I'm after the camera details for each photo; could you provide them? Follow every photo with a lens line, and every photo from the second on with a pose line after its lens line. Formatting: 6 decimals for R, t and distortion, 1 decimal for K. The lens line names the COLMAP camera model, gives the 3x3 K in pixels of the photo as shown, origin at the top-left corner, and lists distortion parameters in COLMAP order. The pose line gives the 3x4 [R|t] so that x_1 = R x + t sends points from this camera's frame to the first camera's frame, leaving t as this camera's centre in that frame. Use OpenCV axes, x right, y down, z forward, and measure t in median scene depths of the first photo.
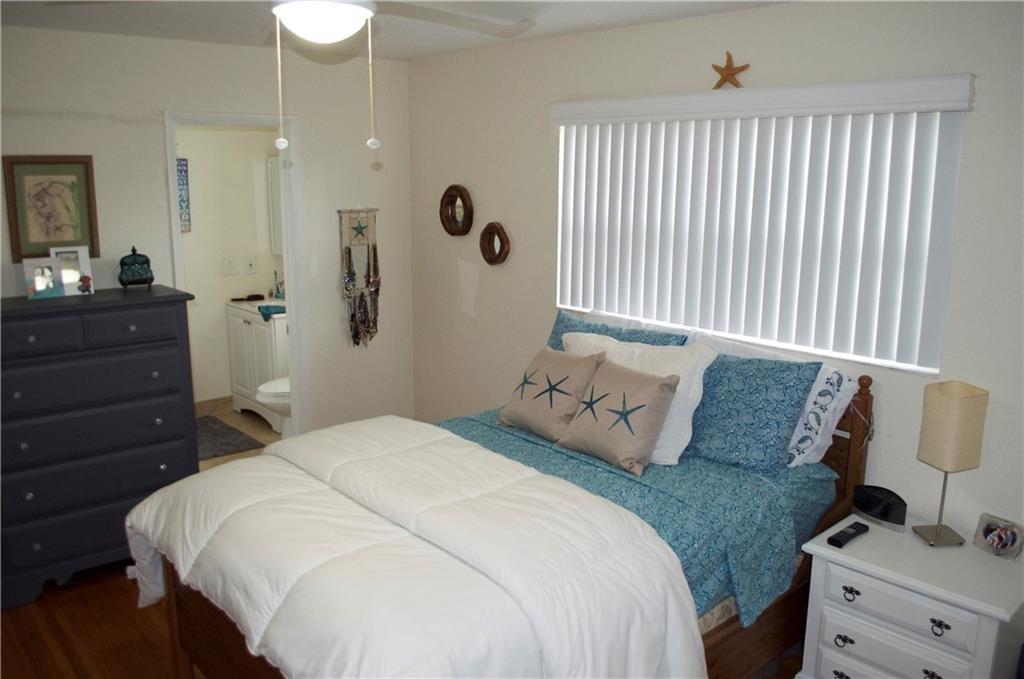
lens RADIAL K [[803.6, 0, 531.1], [0, 803.6, 336.0], [0, 0, 1]] dist [-0.085164, 0.006761]
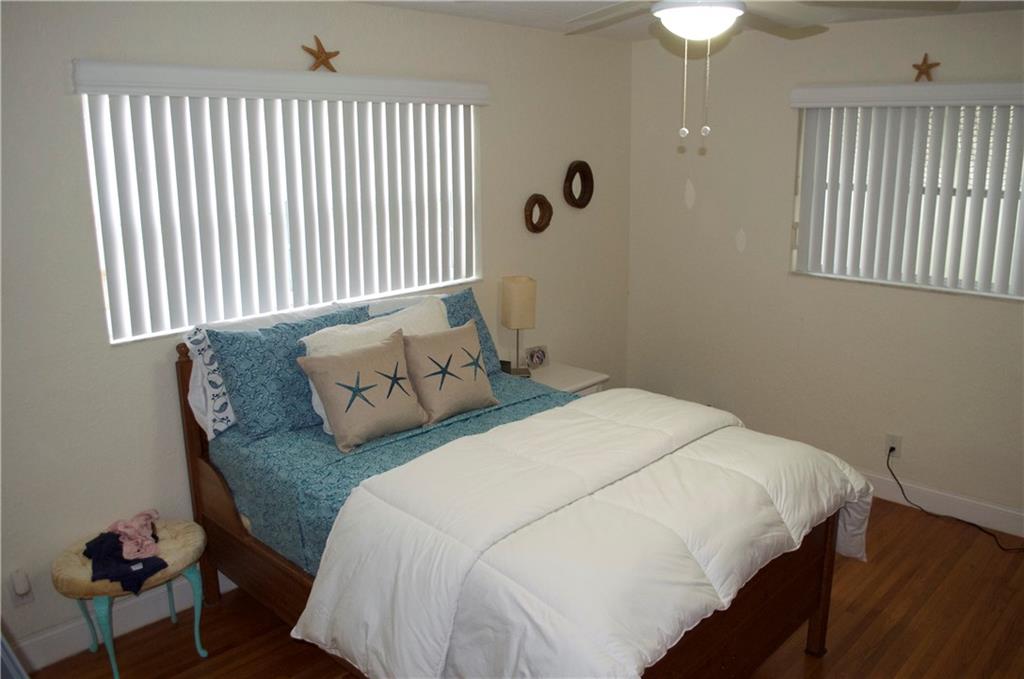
lens RADIAL K [[803.6, 0, 531.1], [0, 803.6, 336.0], [0, 0, 1]] dist [-0.085164, 0.006761]
pose [[-0.077681, -0.241293, 0.967338, -1.432243], [0.200699, 0.946622, 0.252243, -0.307138], [-0.976568, 0.213738, -0.025108, 1.353217]]
